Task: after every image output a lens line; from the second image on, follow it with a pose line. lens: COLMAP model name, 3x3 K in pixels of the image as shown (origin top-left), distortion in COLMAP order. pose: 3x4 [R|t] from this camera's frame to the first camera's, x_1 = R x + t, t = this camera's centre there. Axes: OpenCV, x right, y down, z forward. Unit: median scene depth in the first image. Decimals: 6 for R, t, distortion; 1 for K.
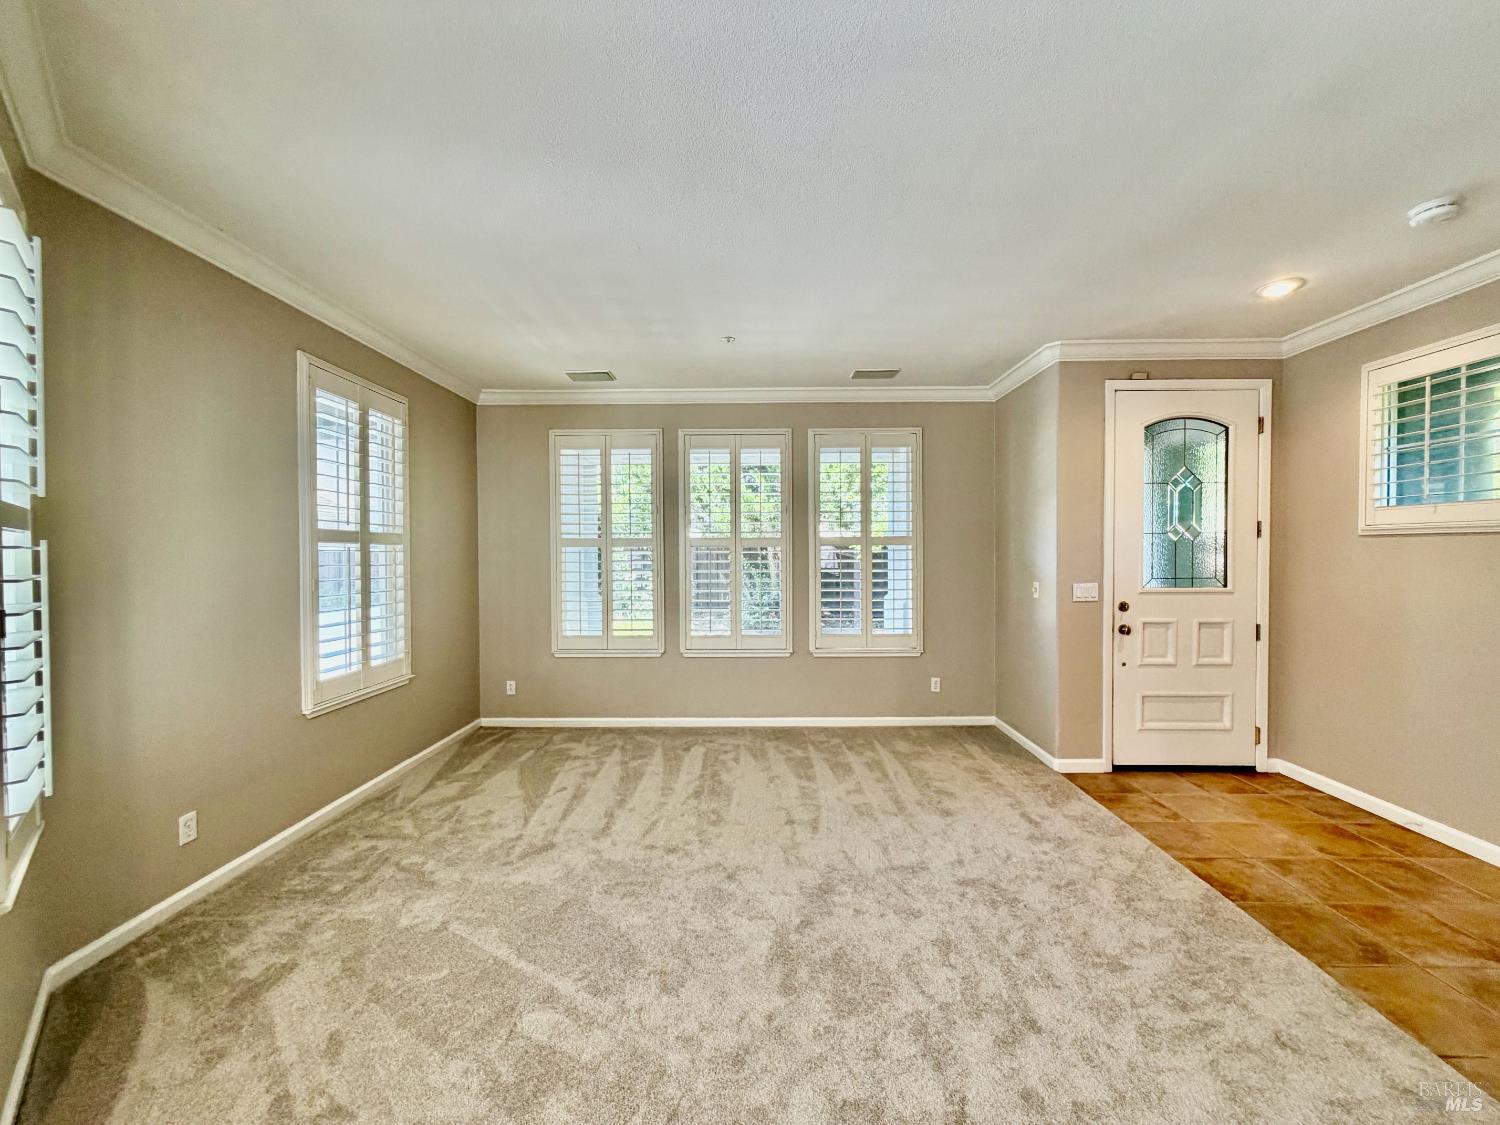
lens RADIAL K [[599.5, 0, 755.0], [0, 599.5, 561.7], [0, 0, 1]] dist [0.000548, -0.000029]
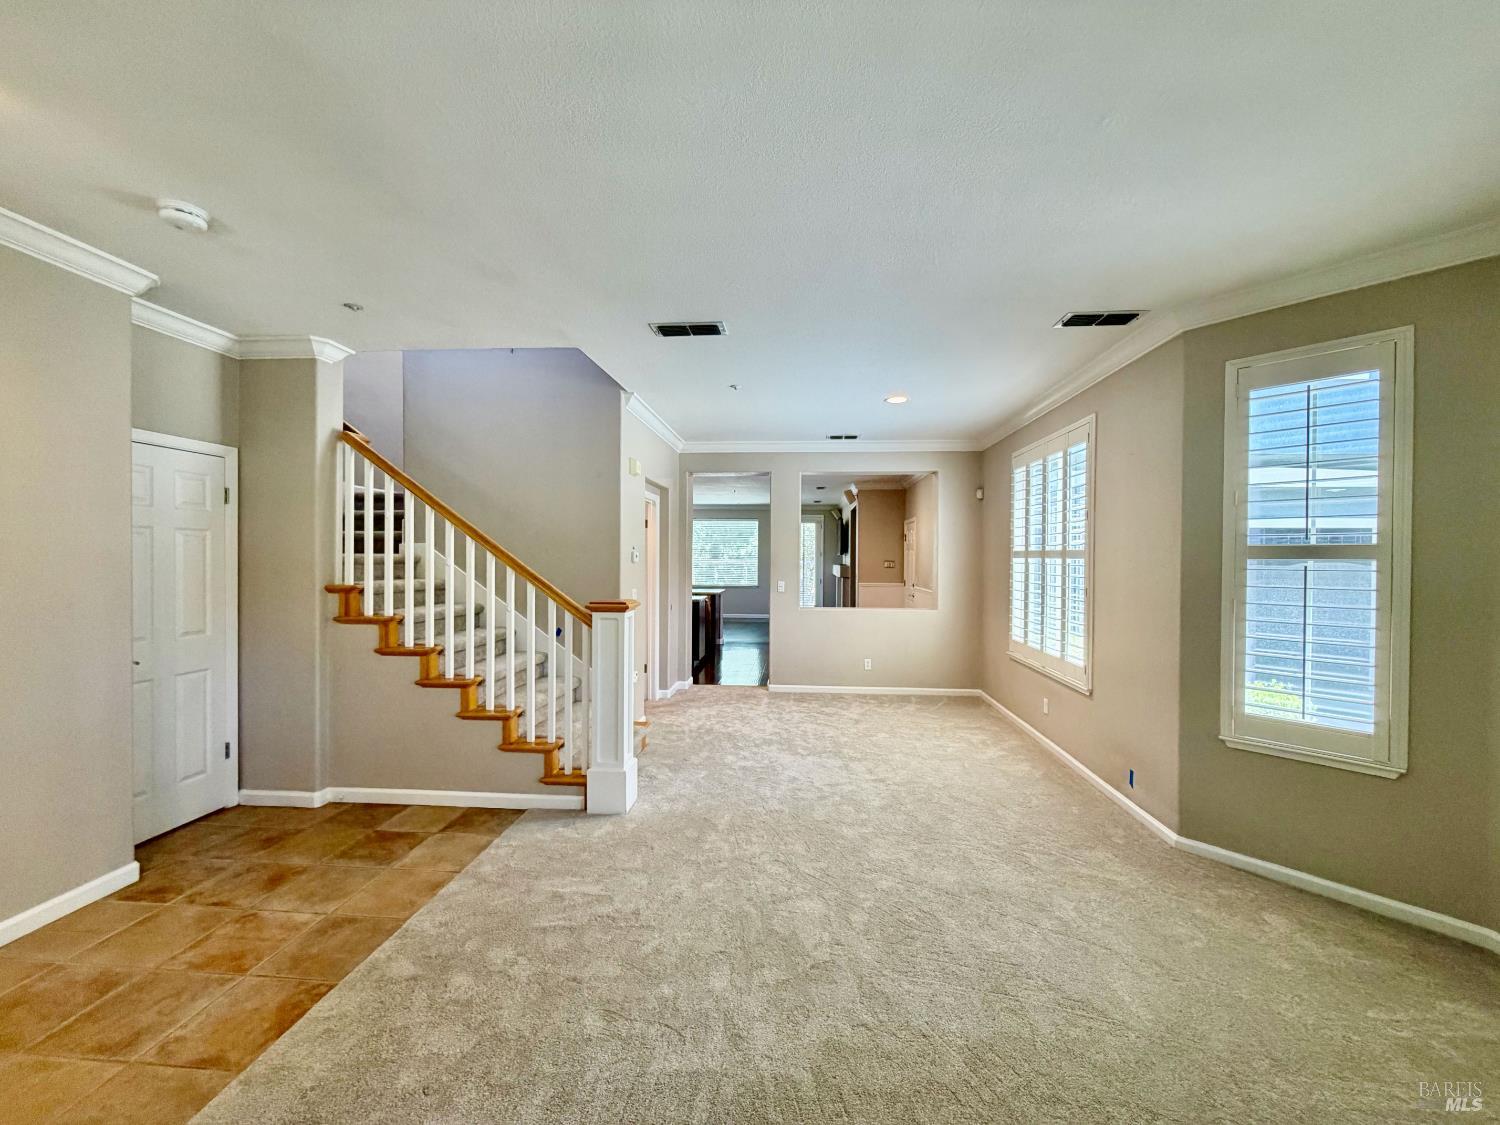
lens RADIAL K [[603.3, 0, 730.0], [0, 603.3, 566.3], [0, 0, 1]] dist [-0.000214, -0.000003]
pose [[-0.995754, 0.006066, 0.091856, 0.110003], [0.008527, 0.999614, 0.026430, -0.021114], [-0.091660, 0.027101, -0.995421, 1.138489]]
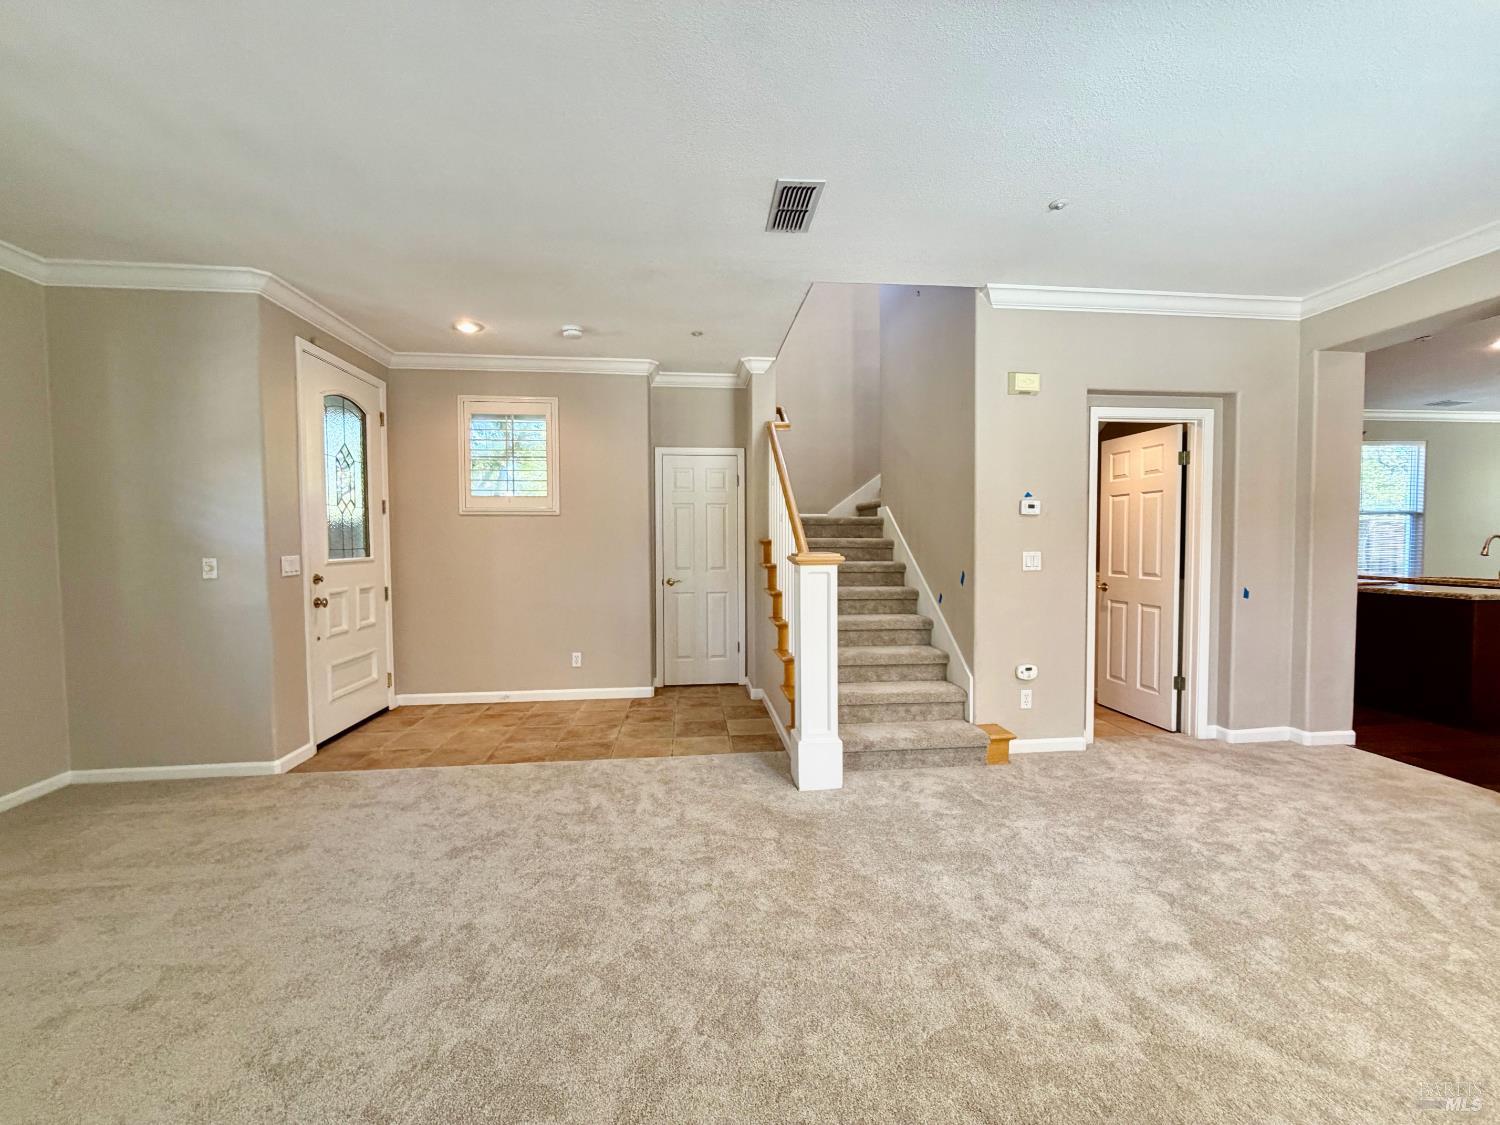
lens RADIAL K [[599.5, 0, 755.0], [0, 599.5, 561.7], [0, 0, 1]] dist [0.000548, -0.000029]
pose [[-0.124761, -0.032628, 0.991650, -0.436600], [0.022821, 0.999100, 0.035744, 0.029187], [-0.991924, 0.027090, -0.123904, 0.425471]]
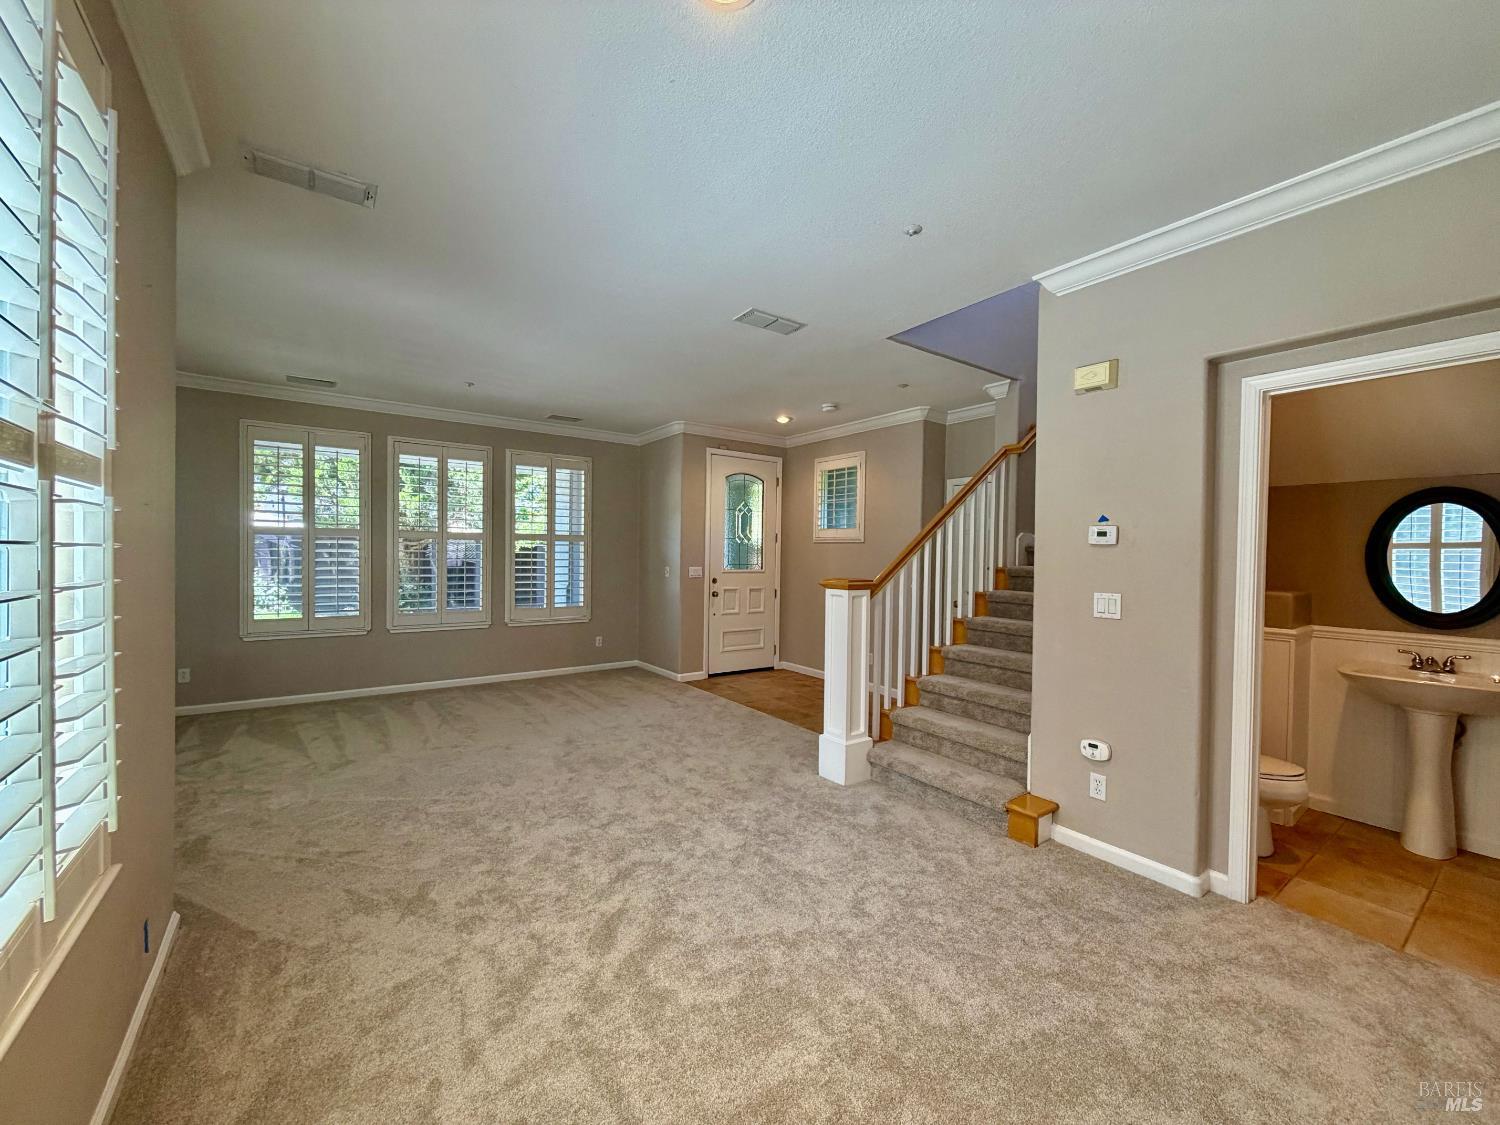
lens RADIAL K [[599.5, 0, 755.0], [0, 599.5, 561.7], [0, 0, 1]] dist [0.000548, -0.000029]
pose [[0.800473, 0.008429, 0.599310, -0.322486], [-0.008269, 0.999961, -0.003019, 0.025106], [-0.599312, -0.002539, 0.800511, -0.444035]]
